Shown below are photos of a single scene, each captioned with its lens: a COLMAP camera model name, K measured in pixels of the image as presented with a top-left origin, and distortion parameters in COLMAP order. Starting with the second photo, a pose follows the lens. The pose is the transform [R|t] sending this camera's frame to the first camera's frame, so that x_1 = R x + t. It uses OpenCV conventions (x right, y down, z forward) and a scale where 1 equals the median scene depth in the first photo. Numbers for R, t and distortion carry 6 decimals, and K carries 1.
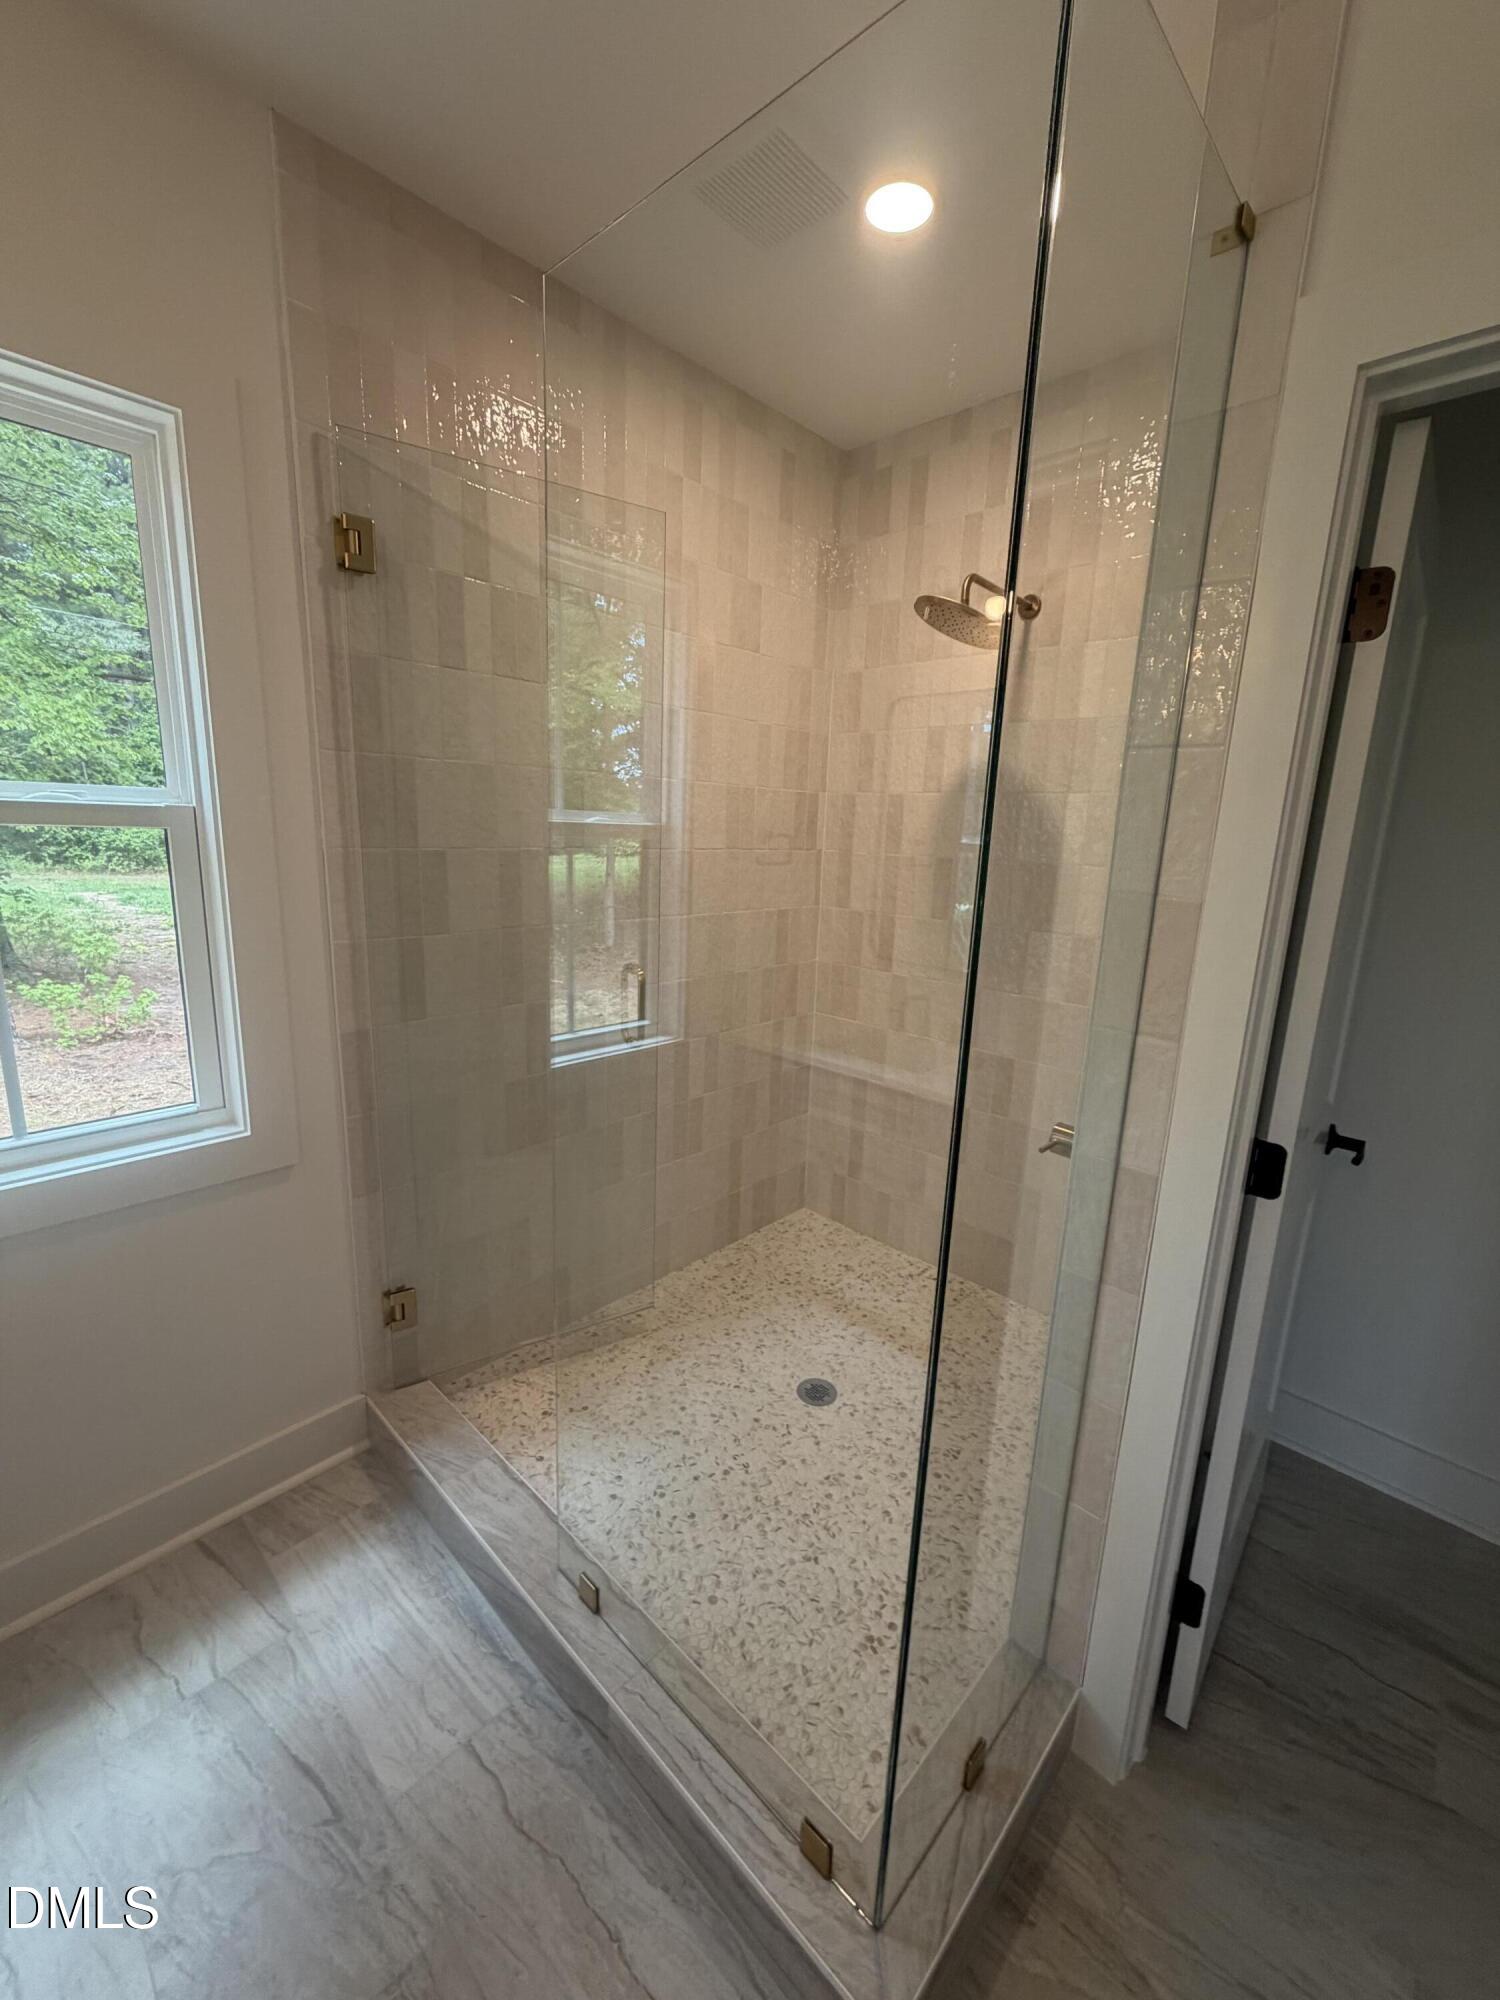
lens RADIAL K [[805.1, 0, 747.6], [0, 805.1, 997.7], [0, 0, 1]] dist [0.001066, 0.000549]
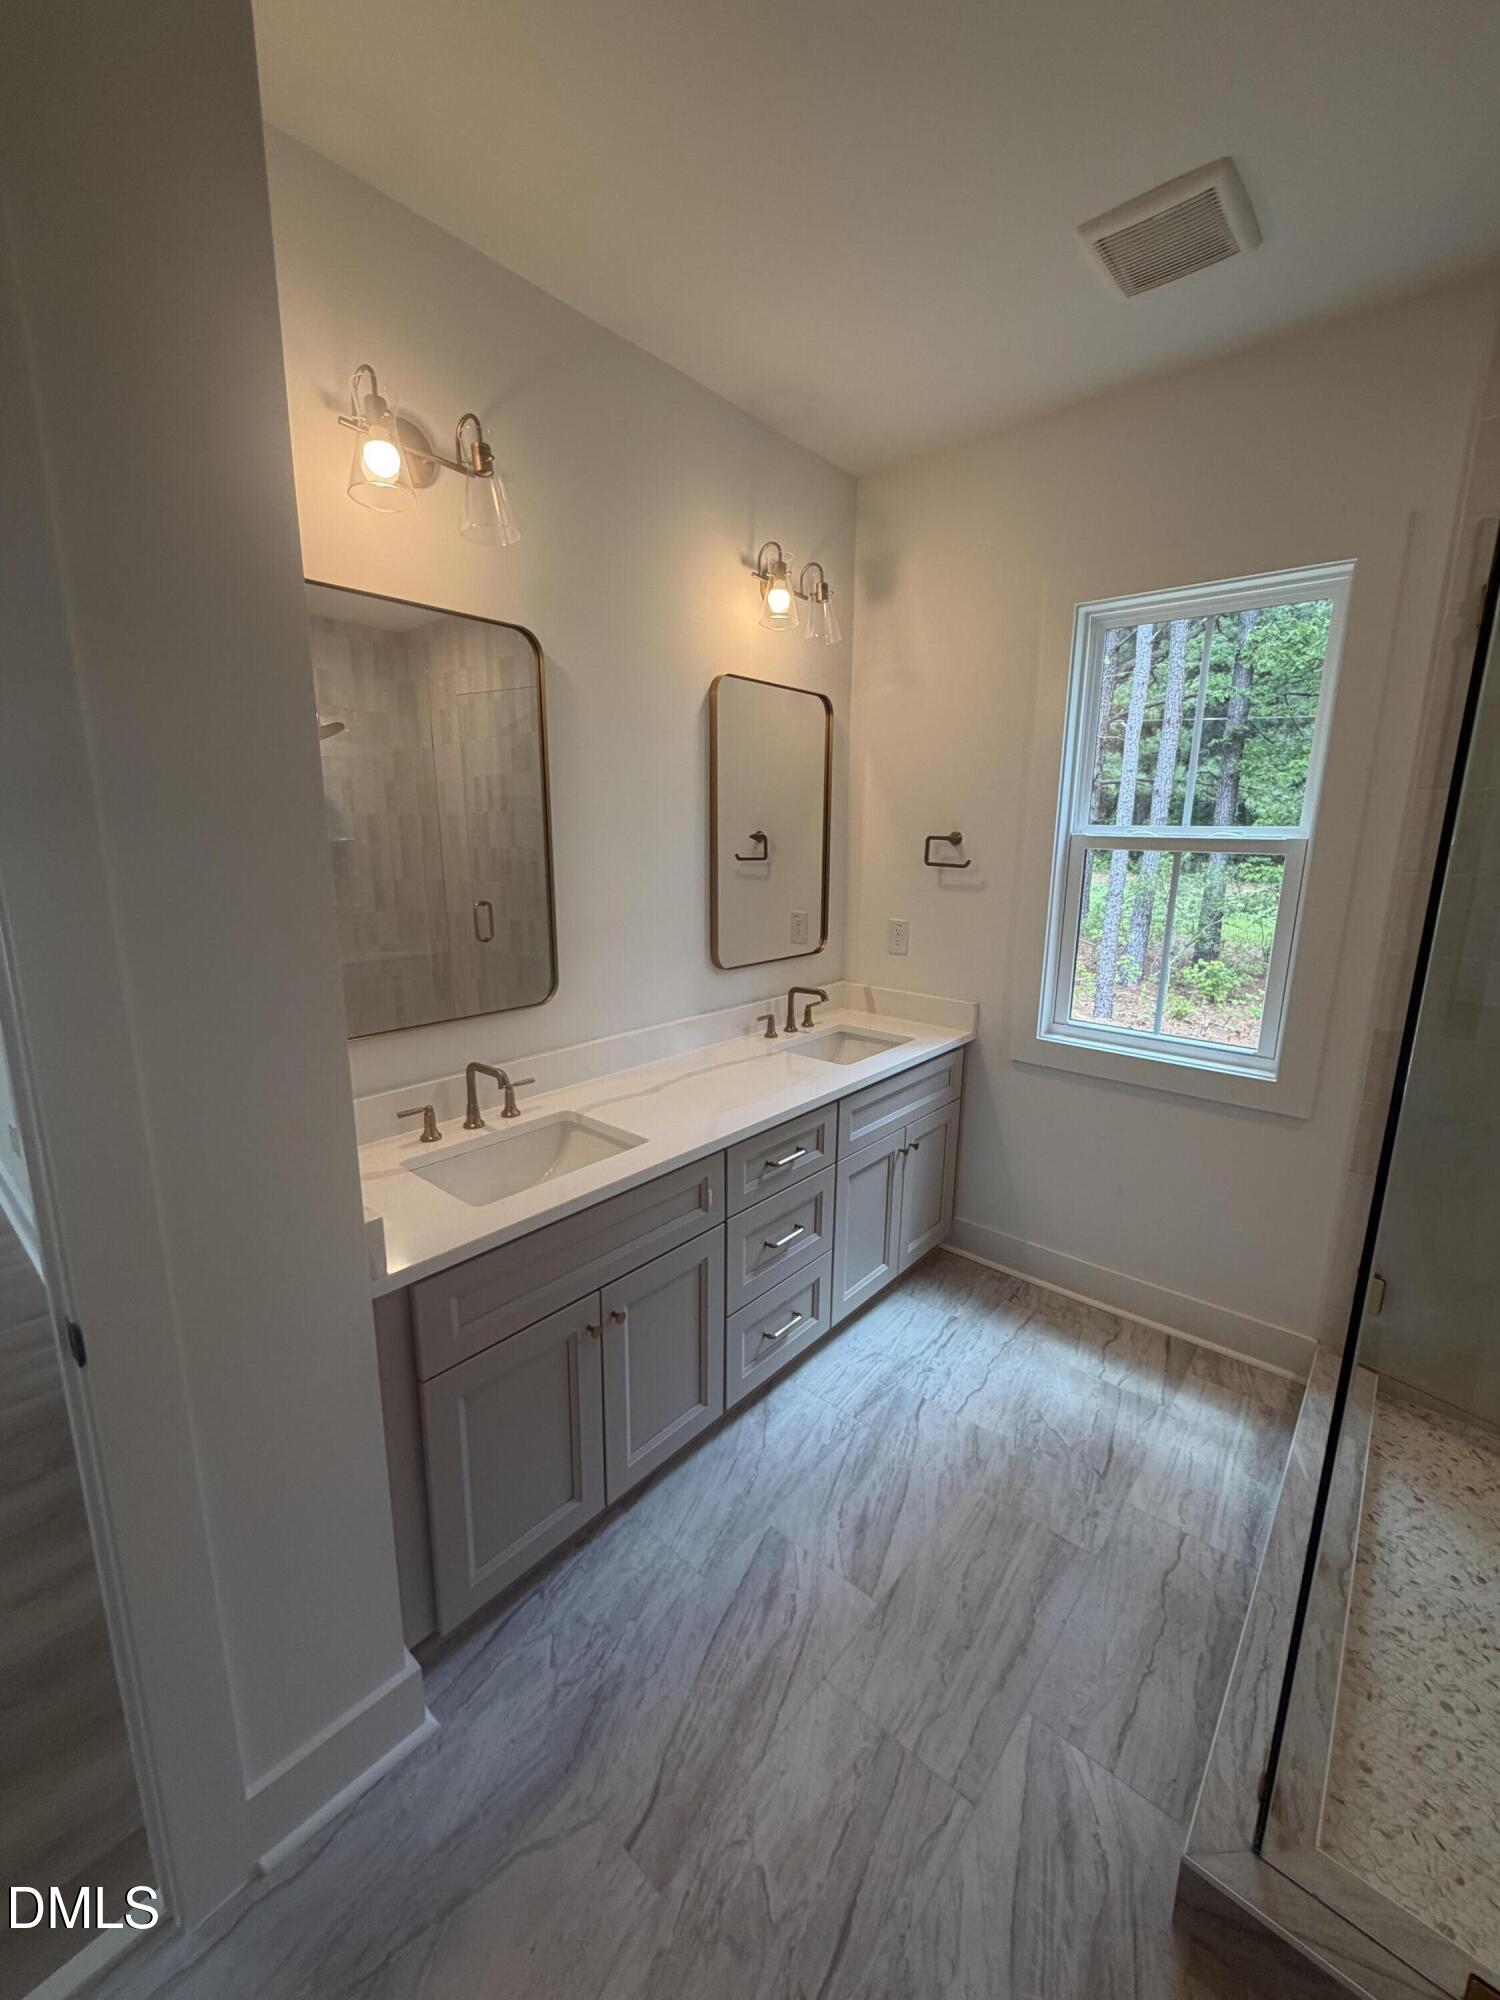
lens RADIAL K [[805.1, 0, 758.3], [0, 805.1, 991.3], [0, 0, 1]] dist [0.001066, 0.000549]
pose [[0.058500, 0.166009, -0.984388, 0.693583], [-0.226986, 0.962460, 0.148822, 0.023246], [0.972139, 0.214736, 0.093986, 0.001403]]
